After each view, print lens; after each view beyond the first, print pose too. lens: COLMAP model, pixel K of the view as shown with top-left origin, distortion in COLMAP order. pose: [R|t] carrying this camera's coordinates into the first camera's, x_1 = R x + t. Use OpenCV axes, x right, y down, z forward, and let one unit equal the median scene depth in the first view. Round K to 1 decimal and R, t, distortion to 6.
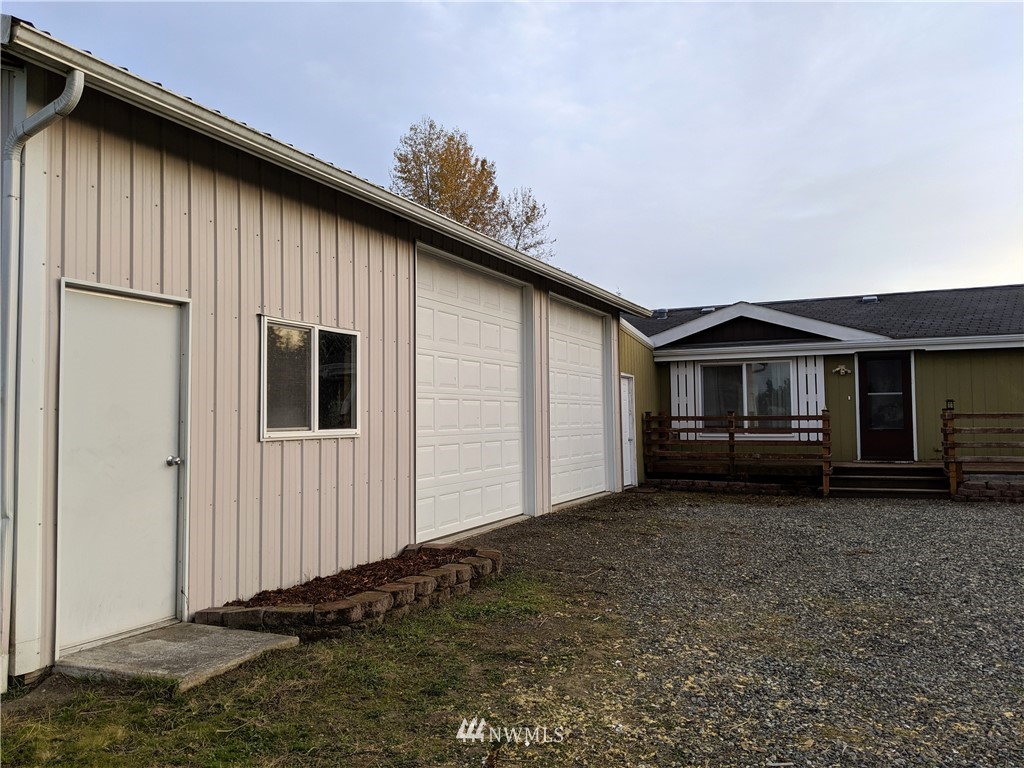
lens RADIAL K [[823.1, 0, 513.8], [0, 823.1, 384.0], [0, 0, 1]] dist [0.066952, -0.125250]
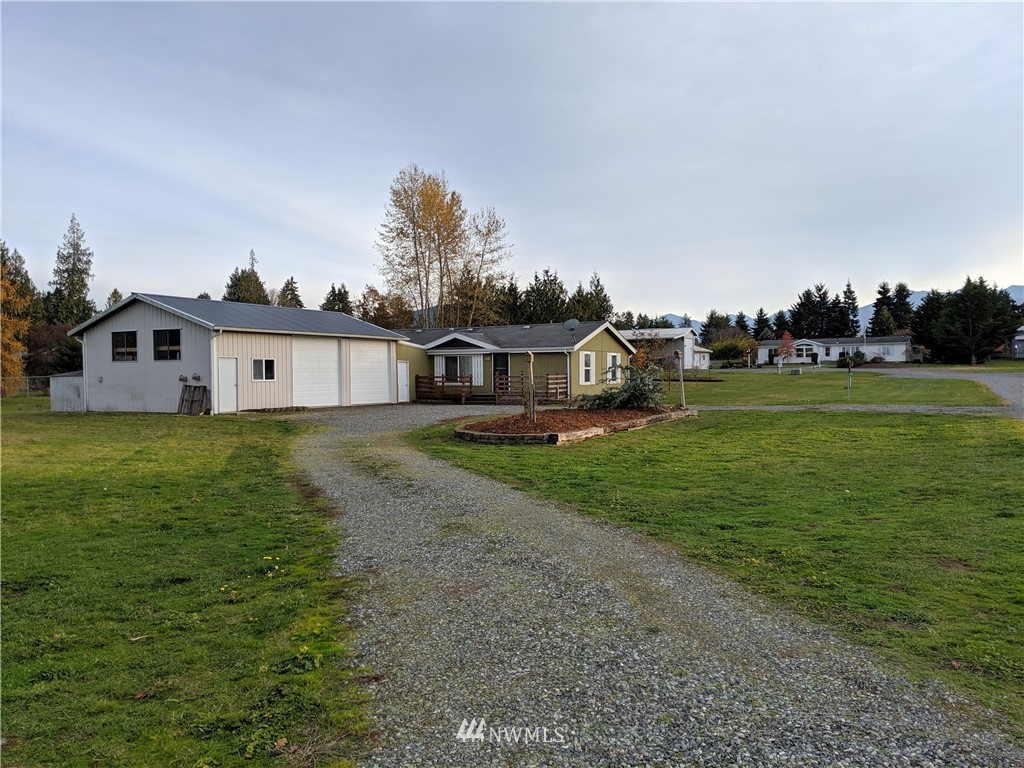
lens RADIAL K [[823.1, 0, 546.4], [0, 823.1, 399.3], [0, 0, 1]] dist [0.066952, -0.125250]
pose [[0.999103, 0.007021, -0.041766, 0.697389], [-0.003908, 0.997240, 0.074149, -0.085391], [0.042171, -0.073919, 0.996372, -1.634717]]
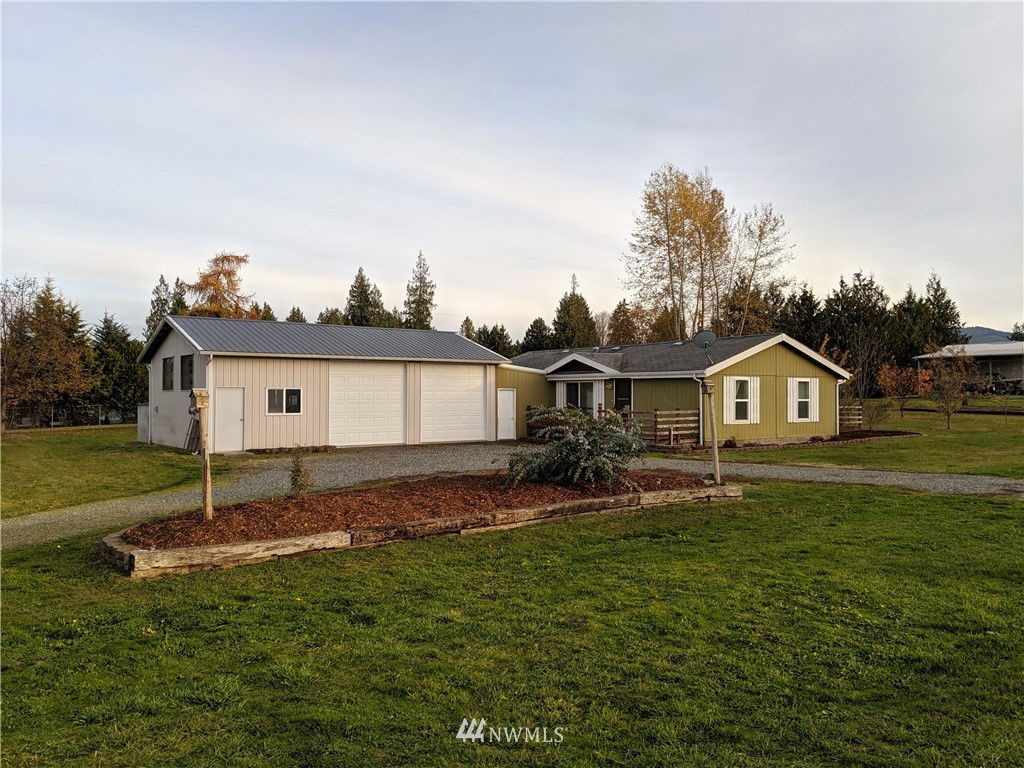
lens RADIAL K [[823.1, 0, 509.0], [0, 823.1, 388.6], [0, 0, 1]] dist [0.066952, -0.125250]
pose [[0.867018, 0.009951, -0.498177, 1.191532], [0.009606, 0.999281, 0.036677, -0.089277], [0.498184, -0.036585, 0.866299, -0.866645]]
